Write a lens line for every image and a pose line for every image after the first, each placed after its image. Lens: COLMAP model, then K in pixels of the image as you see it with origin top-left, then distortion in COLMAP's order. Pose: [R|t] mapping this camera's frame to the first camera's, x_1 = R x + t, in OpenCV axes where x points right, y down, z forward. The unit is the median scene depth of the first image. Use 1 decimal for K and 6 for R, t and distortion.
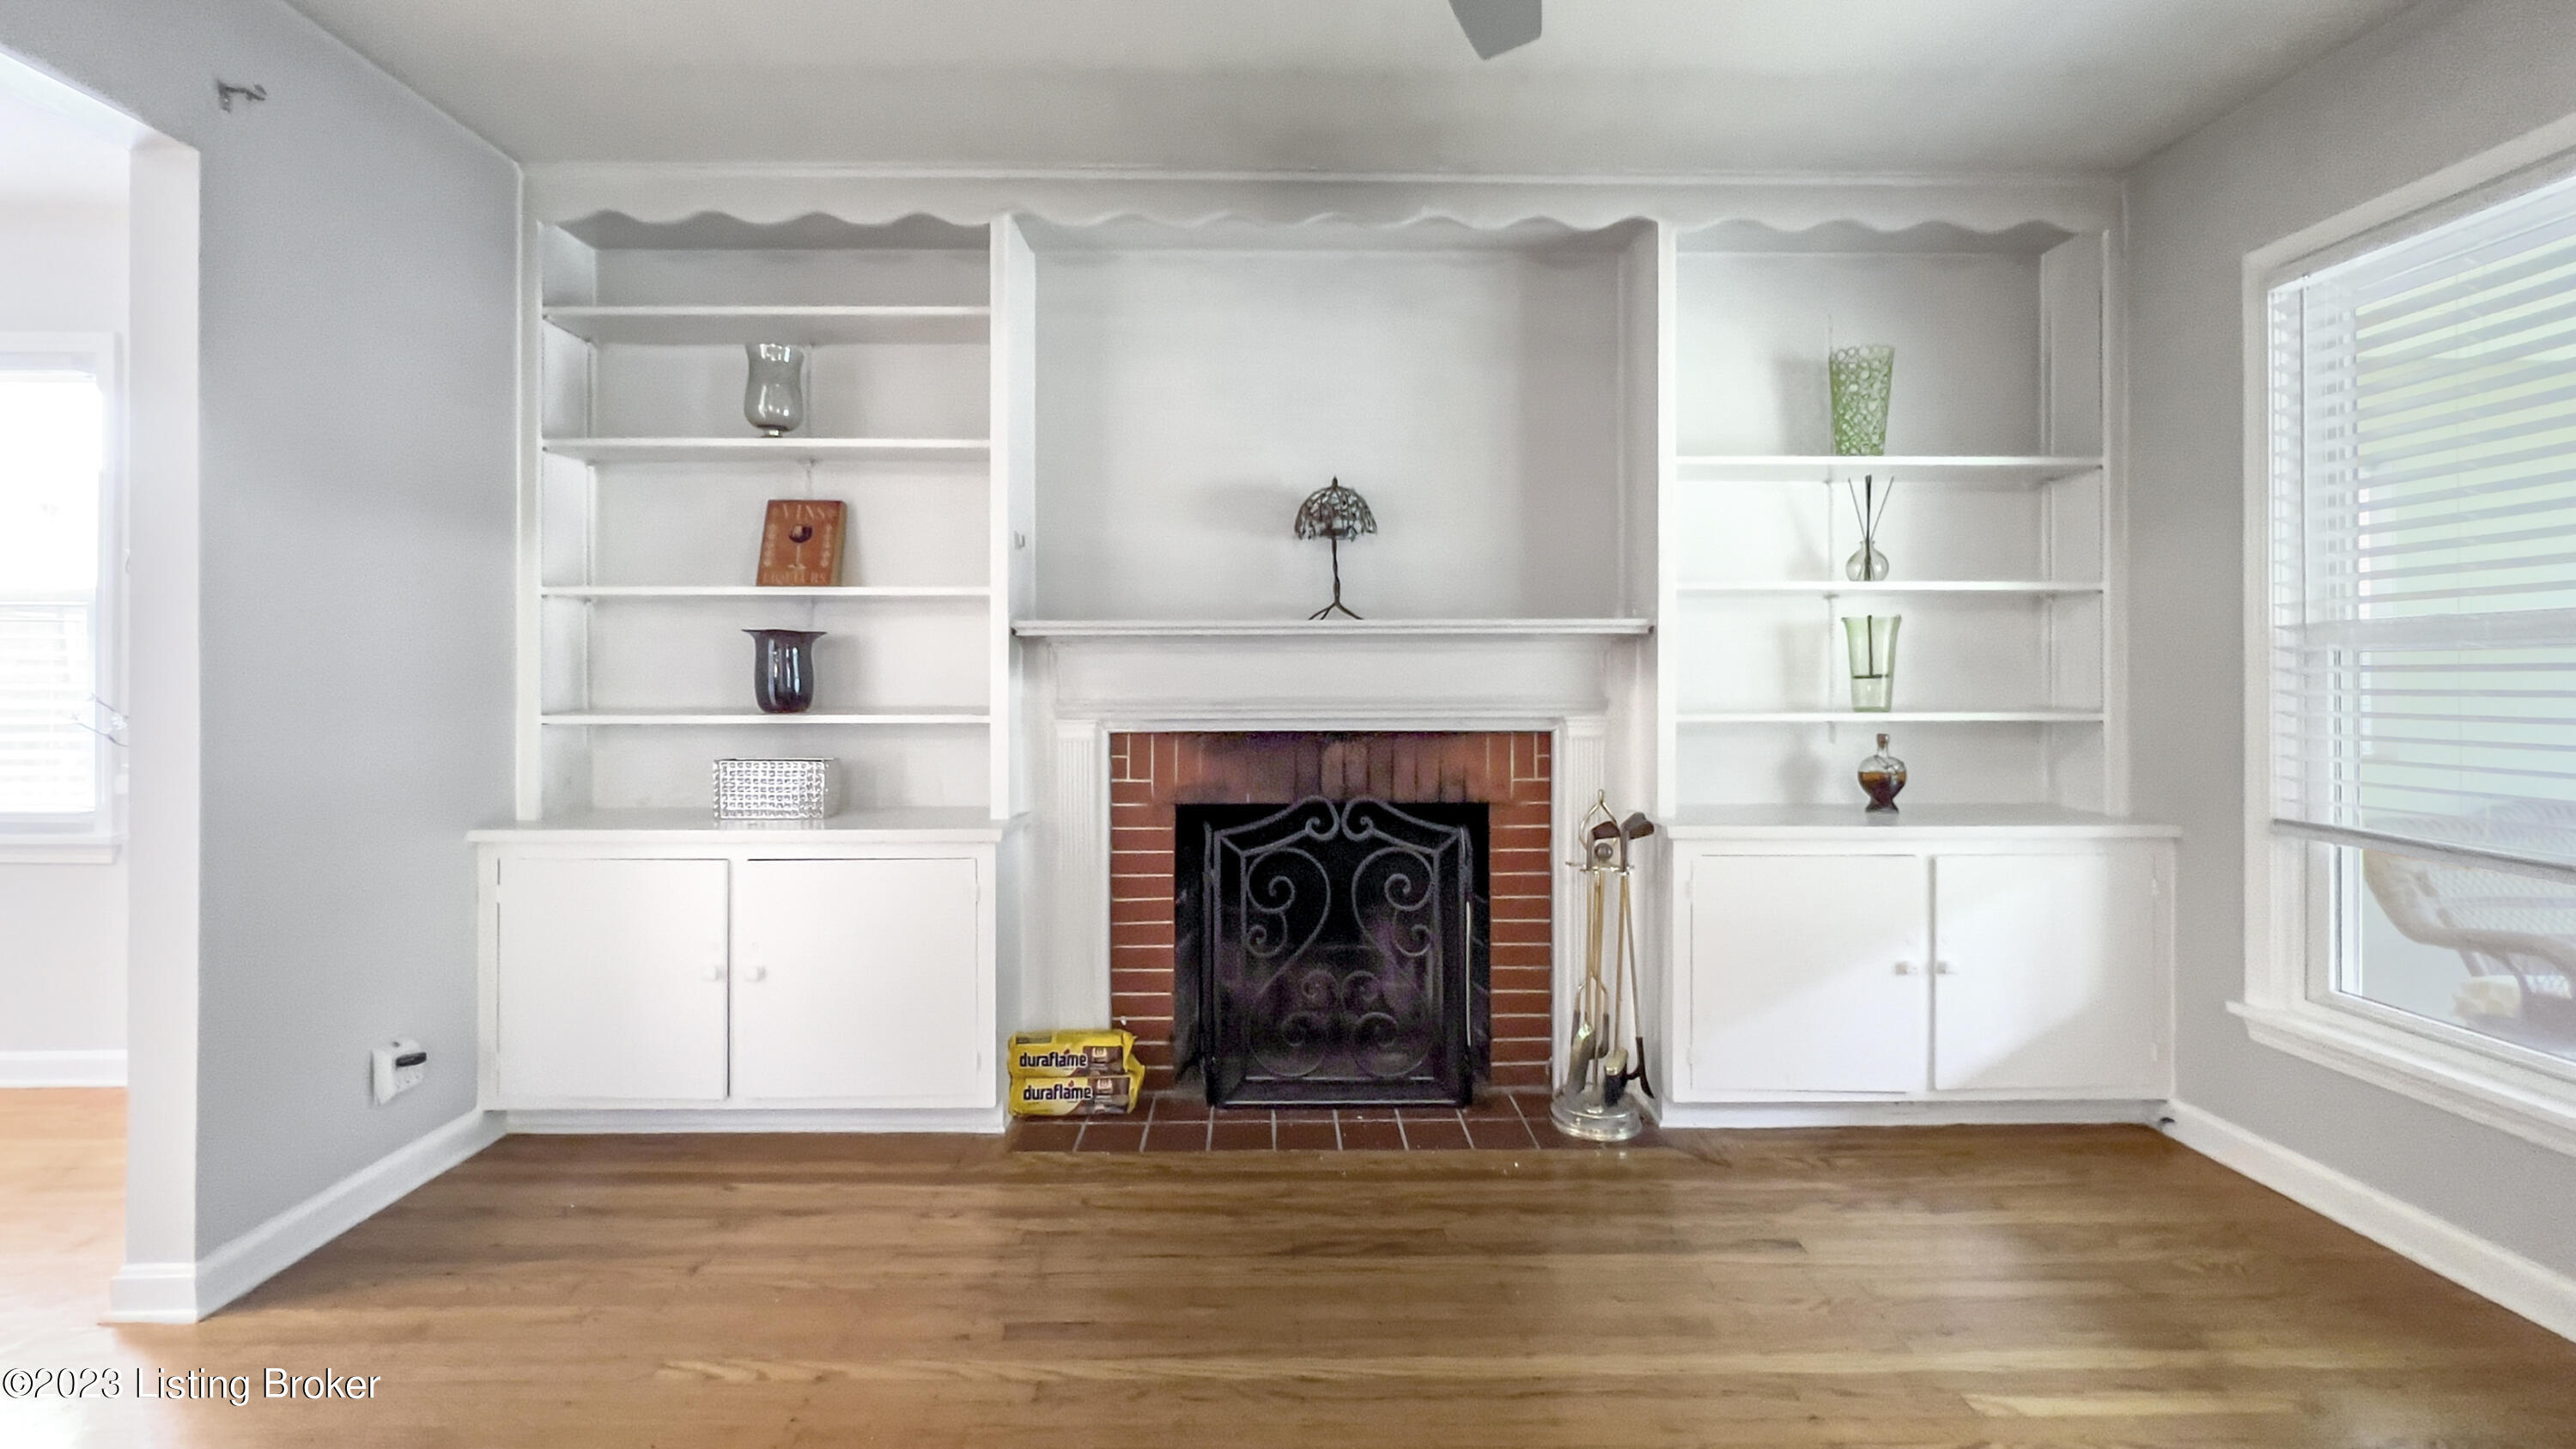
lens RADIAL K [[1056.0, 0, 1274.0], [0, 1056.0, 672.8], [0, 0, 1]] dist [-0.002595, -0.000273]
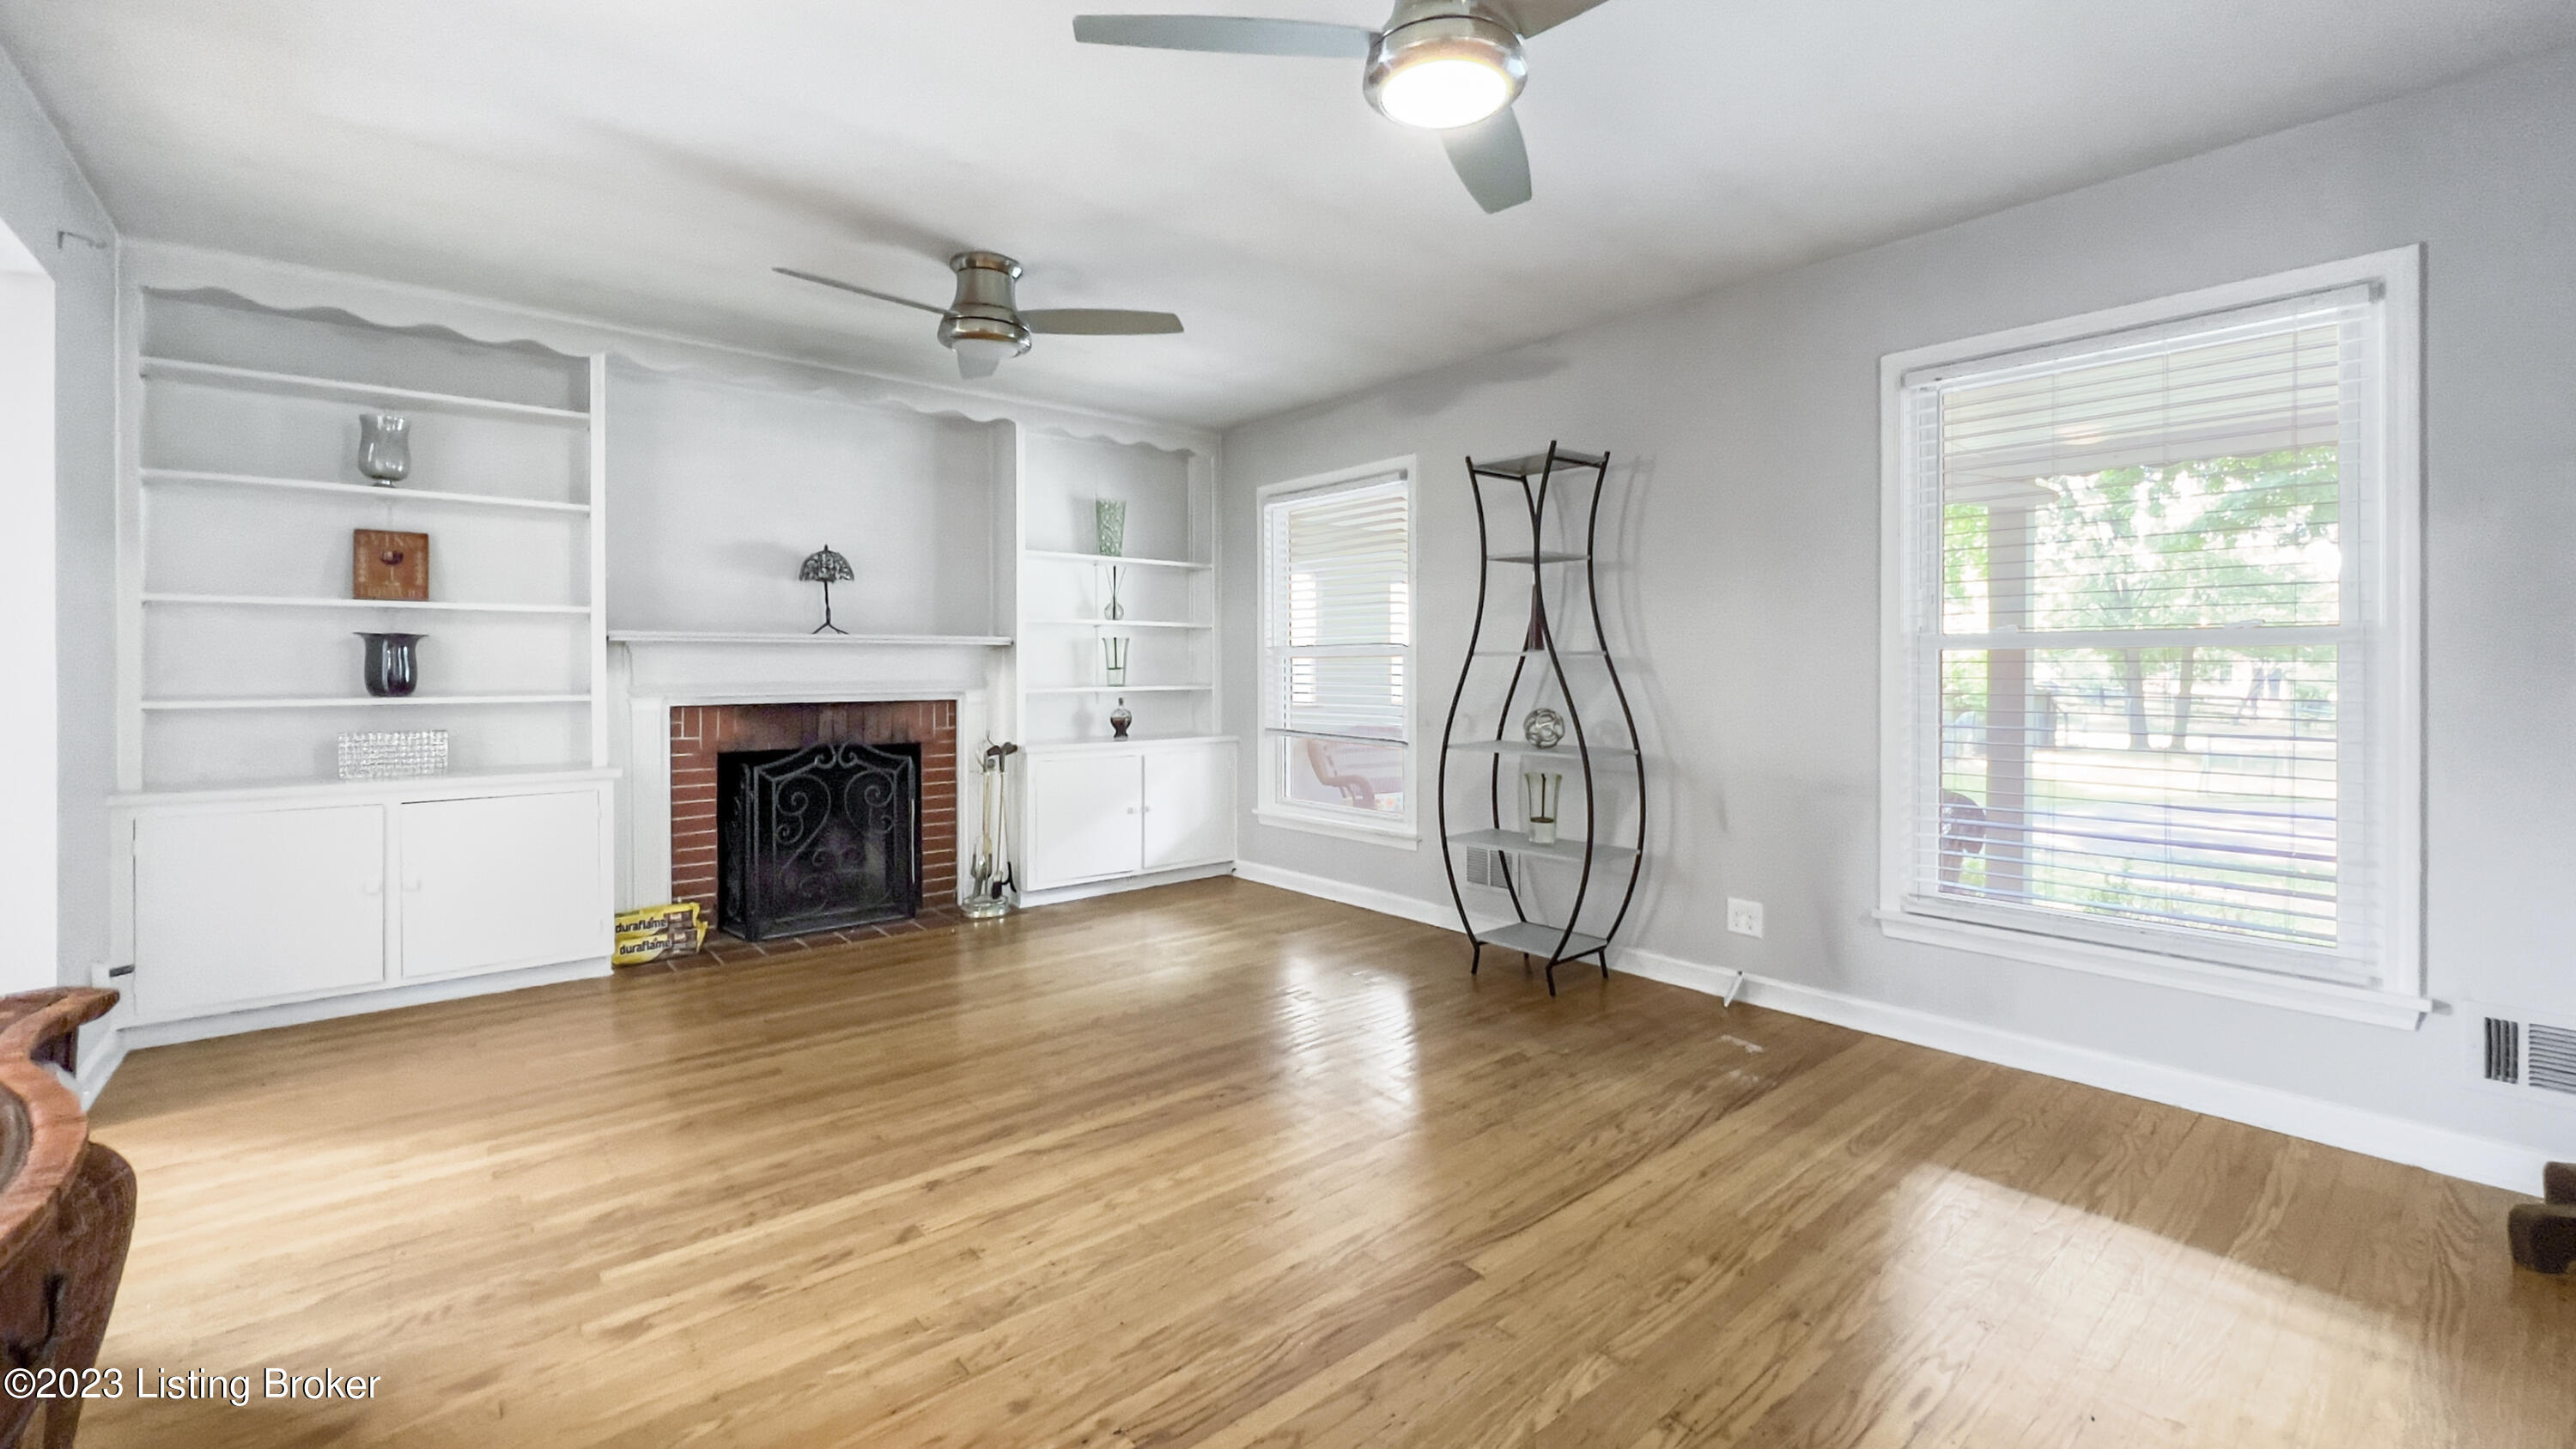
lens RADIAL K [[1056.0, 0, 1274.0], [0, 1056.0, 672.8], [0, 0, 1]] dist [-0.002595, -0.000273]
pose [[0.773690, -0.003119, 0.633556, -0.451183], [-0.000061, 0.999988, 0.004997, 0.001778], [-0.633564, -0.003905, 0.773681, -0.706161]]
